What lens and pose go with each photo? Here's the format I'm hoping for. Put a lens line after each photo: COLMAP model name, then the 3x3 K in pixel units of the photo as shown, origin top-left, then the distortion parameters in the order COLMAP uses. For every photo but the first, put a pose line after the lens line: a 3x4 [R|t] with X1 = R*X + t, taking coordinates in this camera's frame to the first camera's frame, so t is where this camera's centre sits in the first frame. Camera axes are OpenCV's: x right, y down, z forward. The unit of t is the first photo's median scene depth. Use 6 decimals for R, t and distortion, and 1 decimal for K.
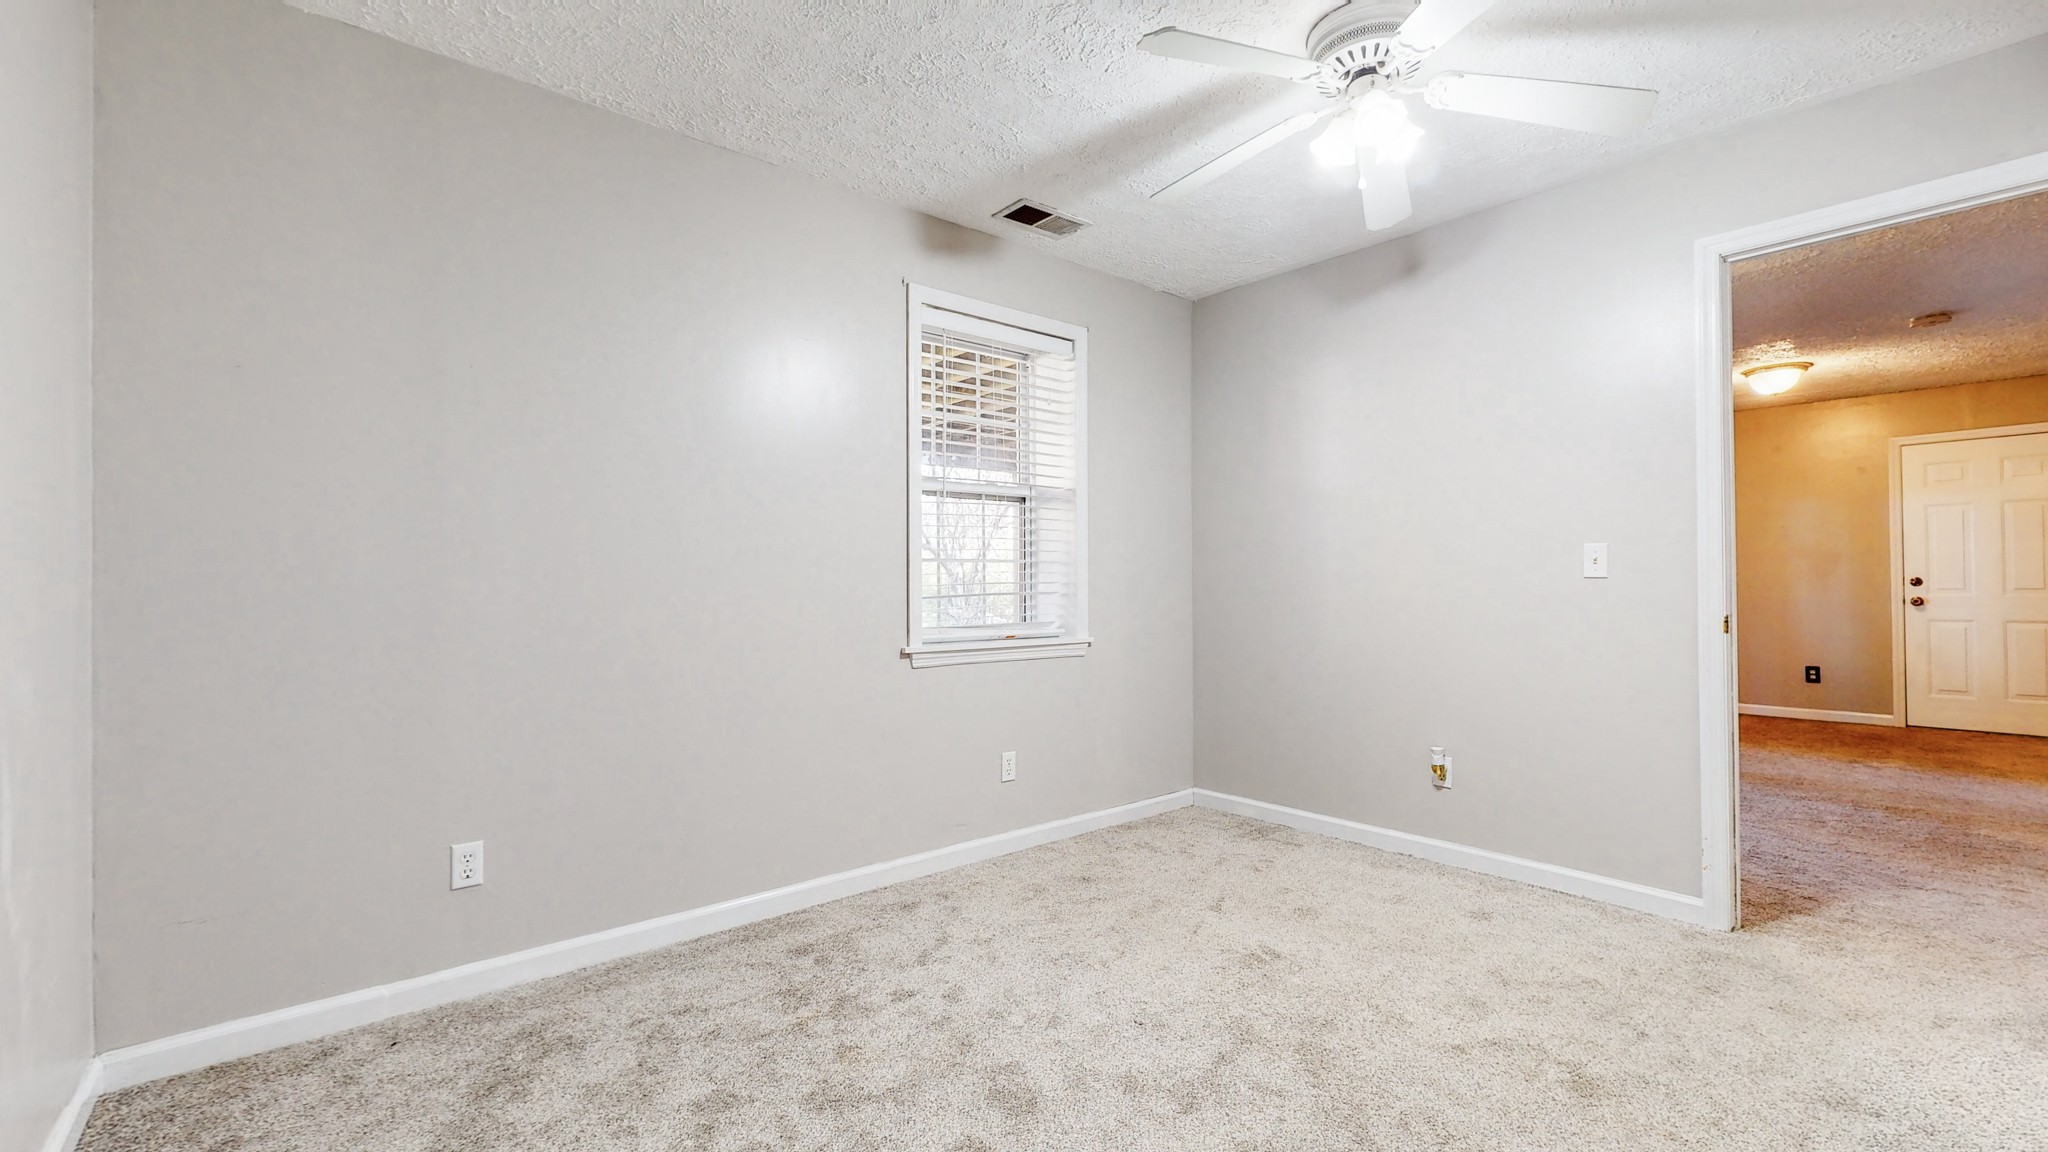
lens RADIAL K [[847.2, 0, 1024.0], [0, 847.2, 576.0], [0, 0, 1]] dist [-0.000674, -0.000144]
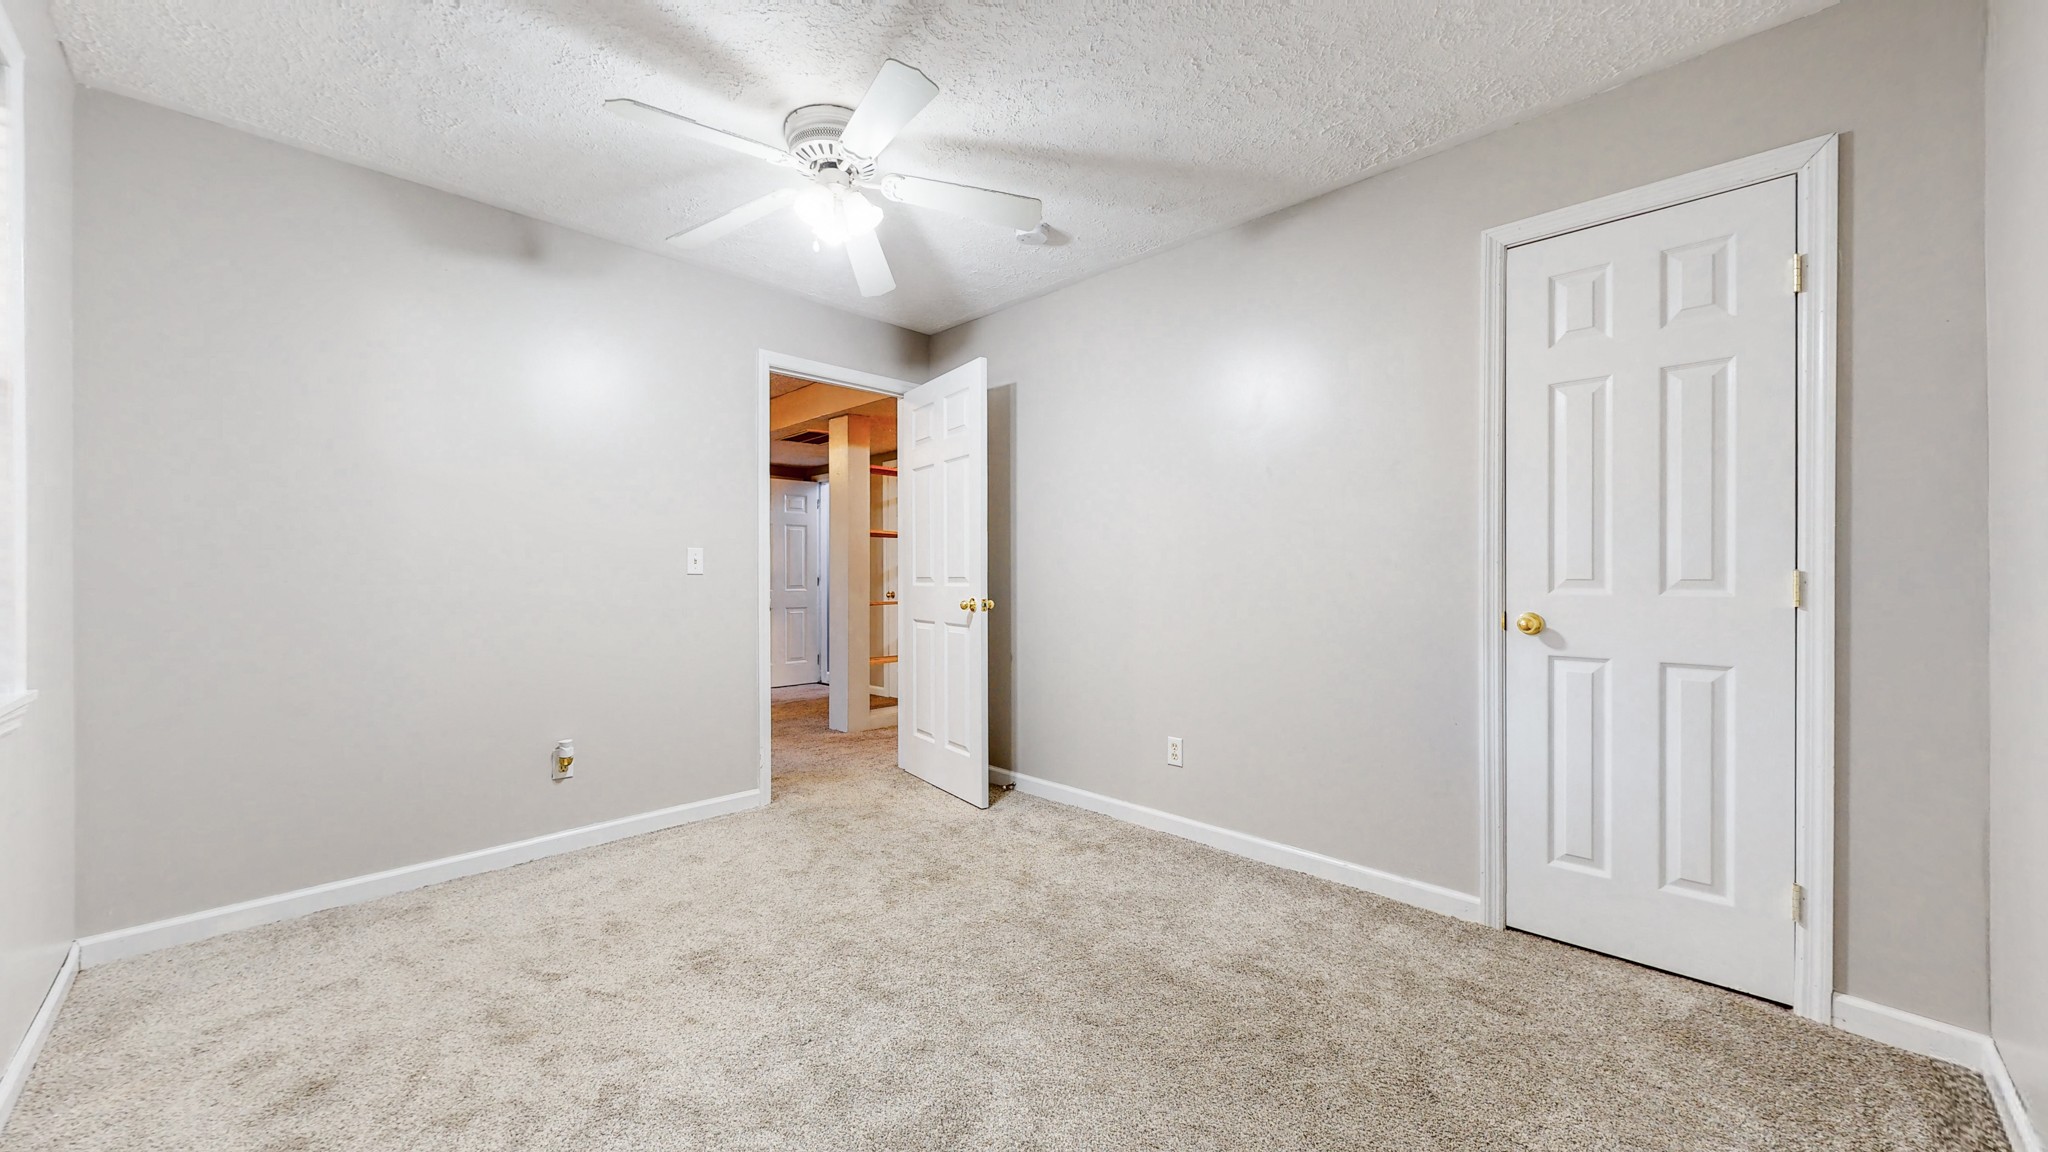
lens RADIAL K [[741.0, 0, 1024.0], [0, 741.0, 576.0], [0, 0, 1]] dist [-0.000425, -0.000073]
pose [[-0.093734, 0.006041, 0.995579, -0.532242], [-0.004205, 0.999970, -0.006463, 0.010457], [-0.995588, -0.004792, -0.093706, 0.631258]]
